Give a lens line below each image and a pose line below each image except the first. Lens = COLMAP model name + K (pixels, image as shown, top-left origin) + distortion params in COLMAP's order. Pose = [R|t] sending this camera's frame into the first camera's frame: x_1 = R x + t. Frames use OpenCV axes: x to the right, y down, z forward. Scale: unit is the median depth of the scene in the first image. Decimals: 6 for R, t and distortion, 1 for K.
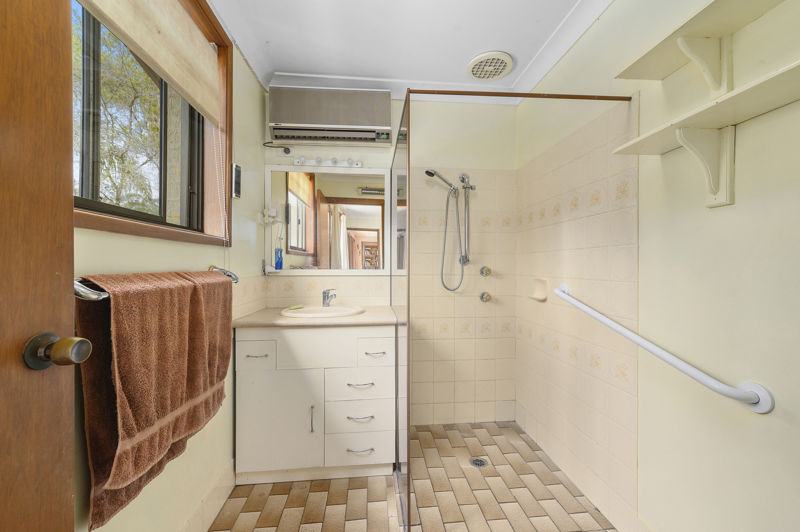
lens RADIAL K [[319.8, 0, 399.5], [0, 319.8, 266.1], [0, 0, 1]] dist [0.001012, 0.000028]
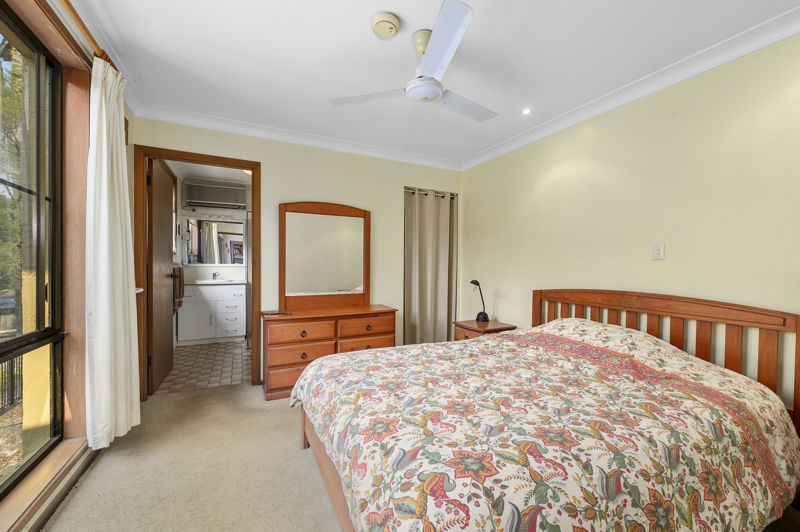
lens RADIAL K [[319.8, 0, 401.4], [0, 319.8, 265.4], [0, 0, 1]] dist [0.001012, 0.000028]
pose [[0.930565, -0.000334, 0.366126, 0.180089], [-0.002283, 0.999975, 0.006715, 0.006632], [-0.366119, -0.007084, 0.930541, -1.622311]]
